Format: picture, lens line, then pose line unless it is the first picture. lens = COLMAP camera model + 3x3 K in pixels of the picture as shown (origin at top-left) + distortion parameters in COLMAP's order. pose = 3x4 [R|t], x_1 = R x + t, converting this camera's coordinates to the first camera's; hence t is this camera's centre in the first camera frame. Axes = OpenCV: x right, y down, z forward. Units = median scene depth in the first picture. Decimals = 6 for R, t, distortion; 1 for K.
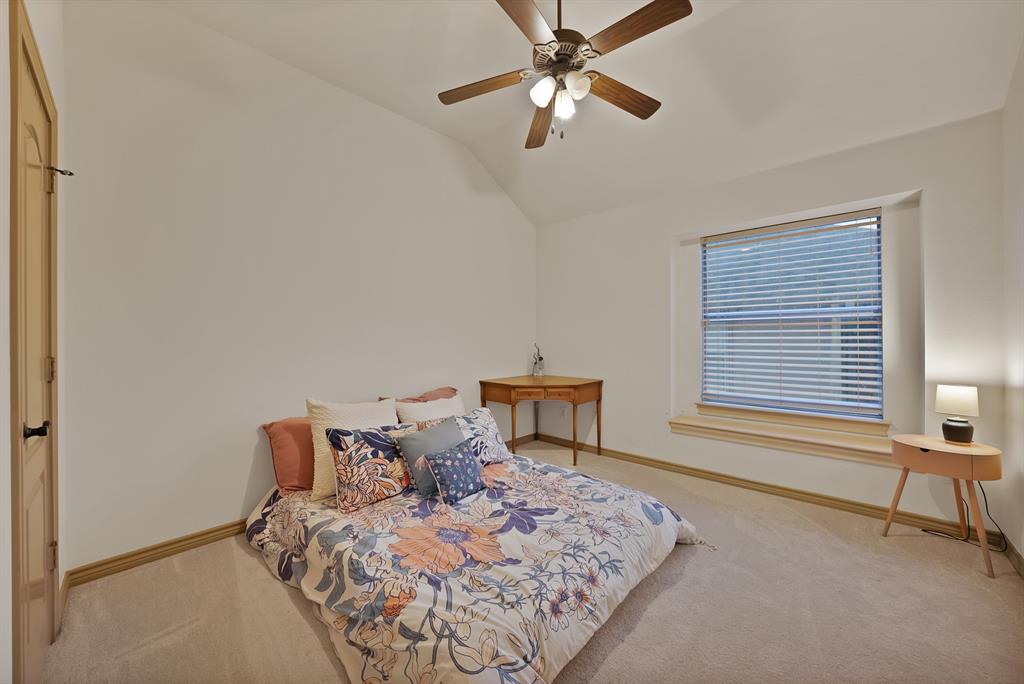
lens RADIAL K [[370.9, 0, 515.1], [0, 370.9, 334.7], [0, 0, 1]] dist [-0.027344, 0.005647]
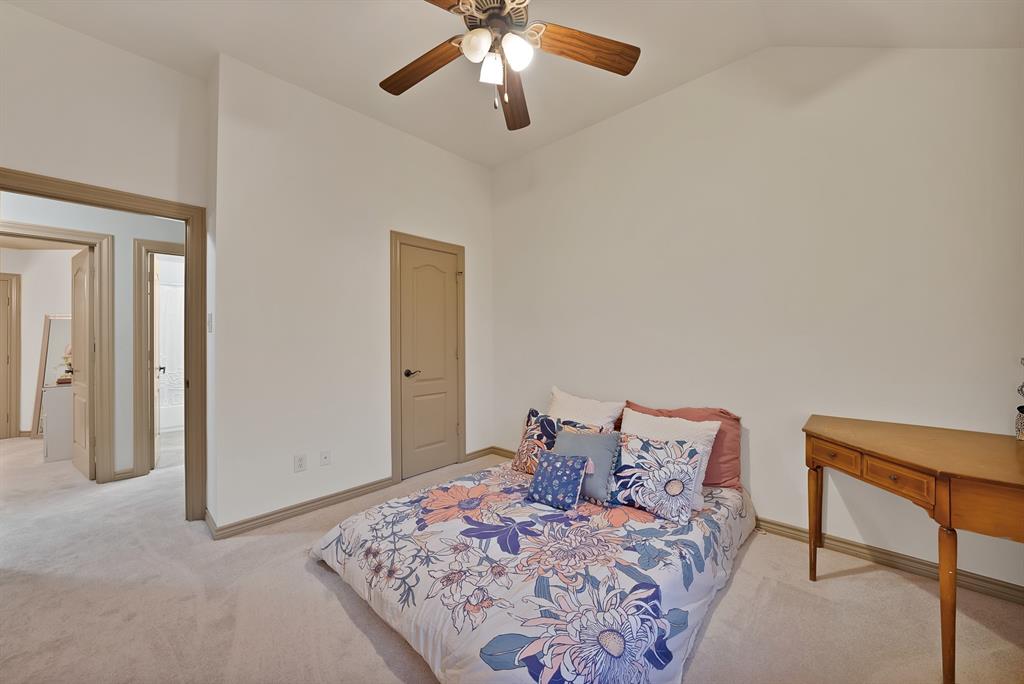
lens RADIAL K [[370.9, 0, 515.1], [0, 370.9, 334.7], [0, 0, 1]] dist [-0.027344, 0.005647]
pose [[0.011123, -0.005745, -0.999922, 0.933612], [0.012508, 0.999906, -0.005606, -0.015408], [0.999860, -0.012444, 0.011193, 0.985071]]
